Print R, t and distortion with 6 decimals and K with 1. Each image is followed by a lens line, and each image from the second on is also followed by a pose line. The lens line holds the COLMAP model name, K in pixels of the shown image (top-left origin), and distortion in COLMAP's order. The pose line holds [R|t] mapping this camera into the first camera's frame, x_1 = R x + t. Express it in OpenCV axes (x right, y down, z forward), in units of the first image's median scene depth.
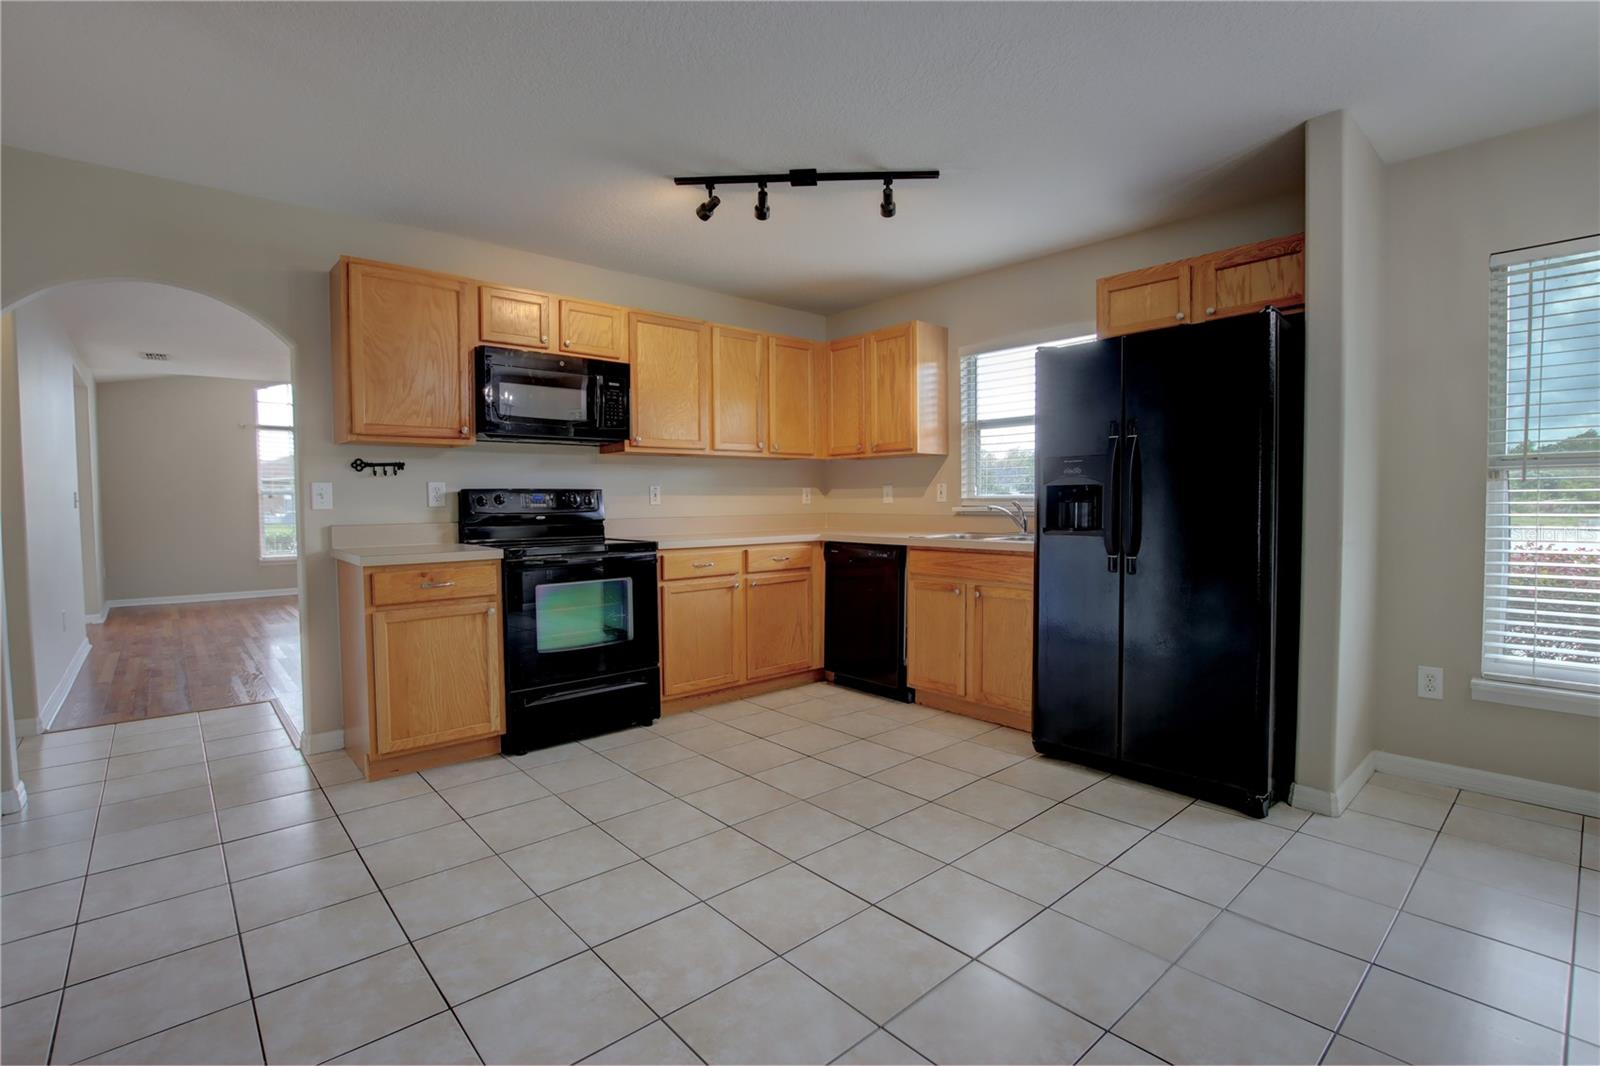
lens RADIAL K [[738.7, 0, 805.9], [0, 738.7, 532.3], [0, 0, 1]] dist [-0.031241, -0.000076]
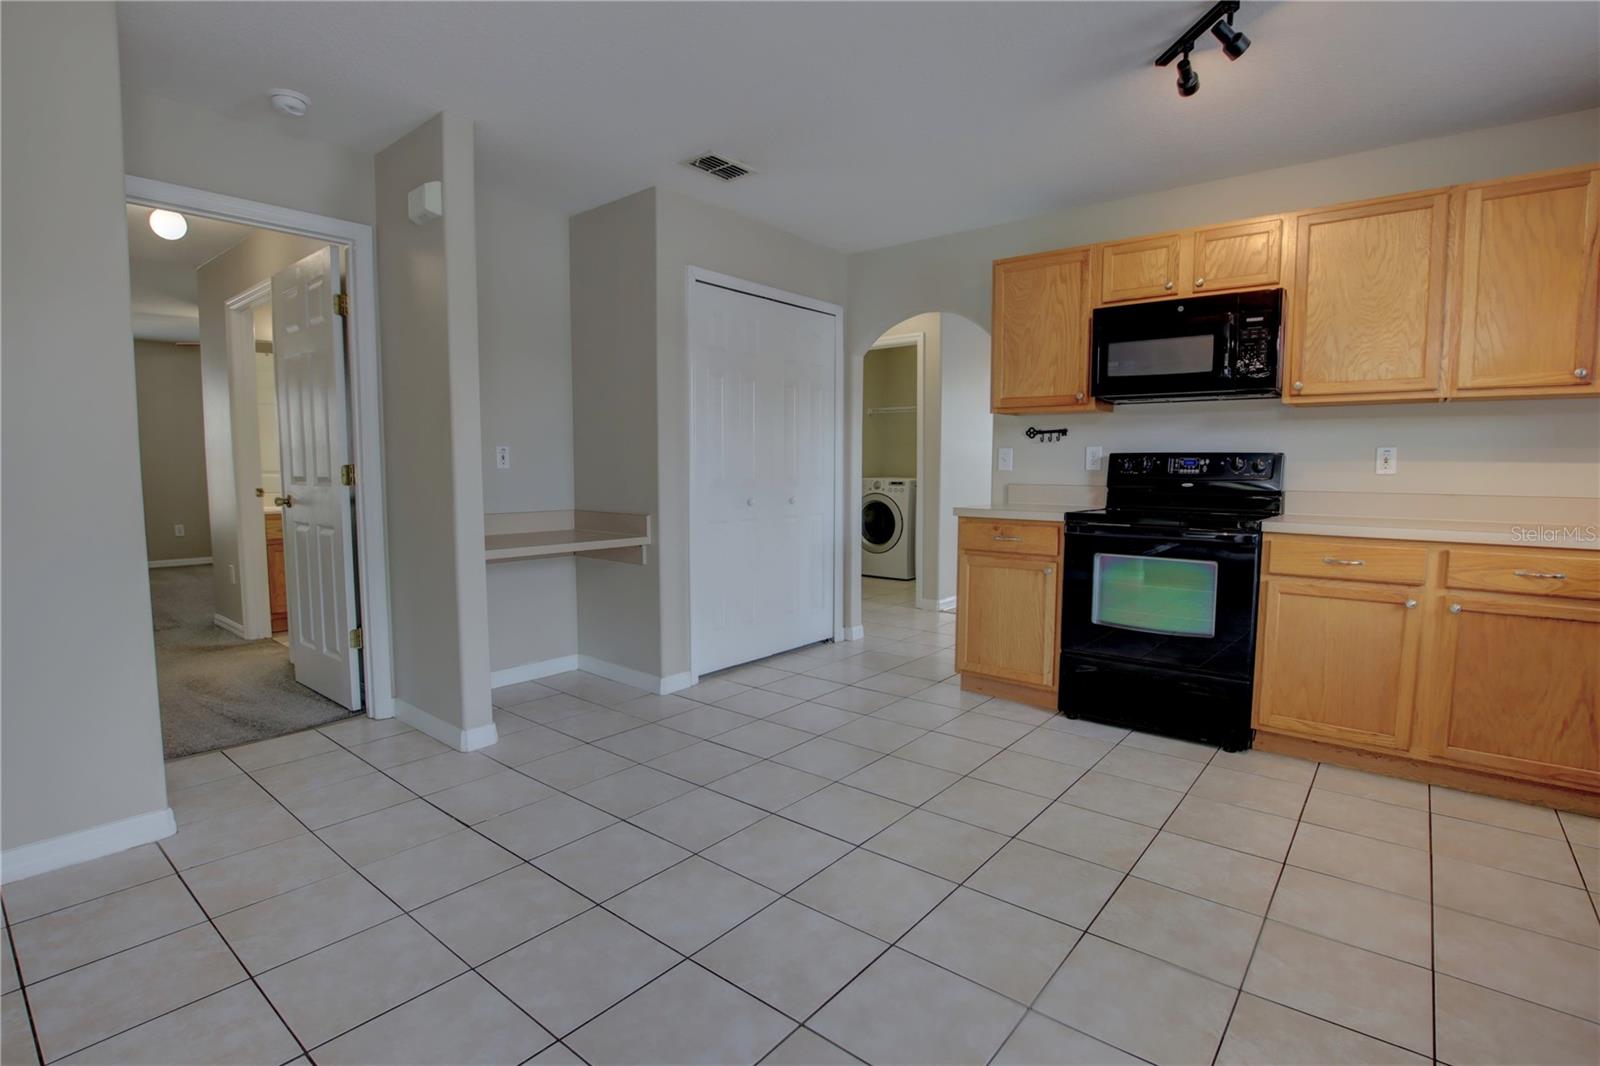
lens RADIAL K [[769.1, 0, 809.1], [0, 769.1, 531.8], [0, 0, 1]] dist [-0.029428, 0.000241]
pose [[0.160417, 0.093344, -0.982626, 0.510419], [-0.050914, 0.994976, 0.086205, -0.021056], [0.985735, 0.036201, 0.164363, 0.423212]]
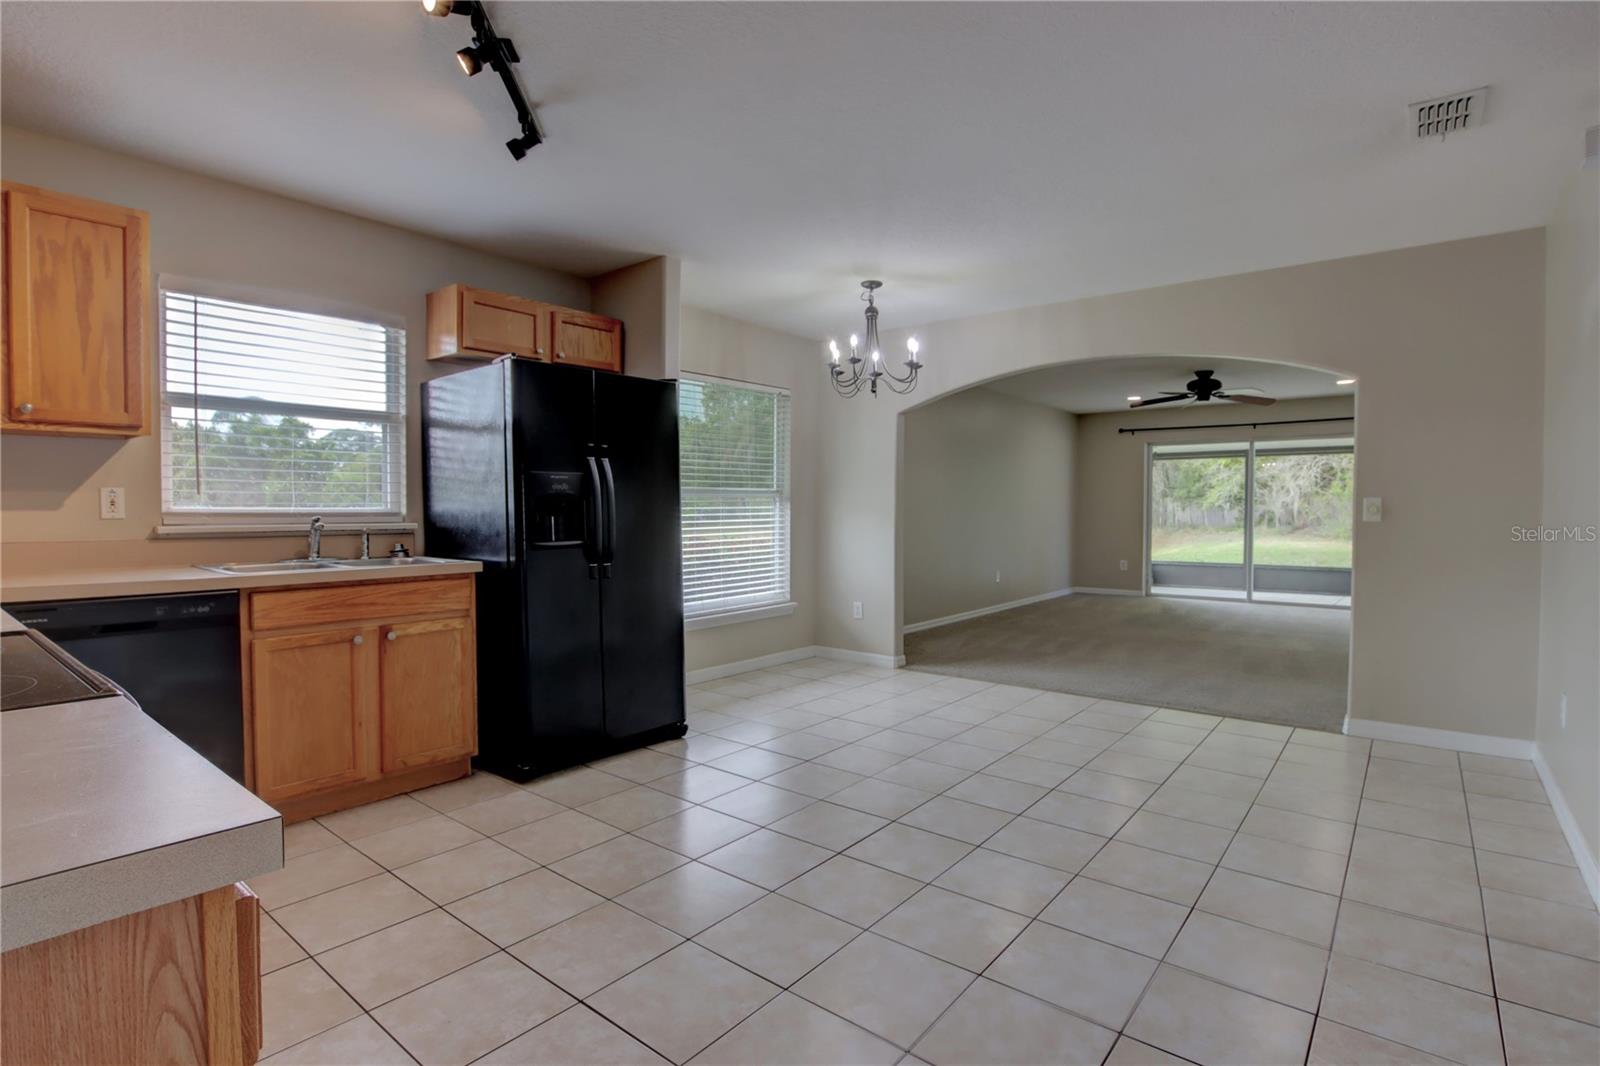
lens RADIAL K [[781.3, 0, 804.7], [0, 781.3, 533.7], [0, 0, 1]] dist [-0.028729, 0.000548]
pose [[-0.164434, -0.022162, 0.986139, -0.645324], [0.044093, 0.998583, 0.029794, -0.028645], [-0.985402, 0.048381, -0.163223, 0.702826]]
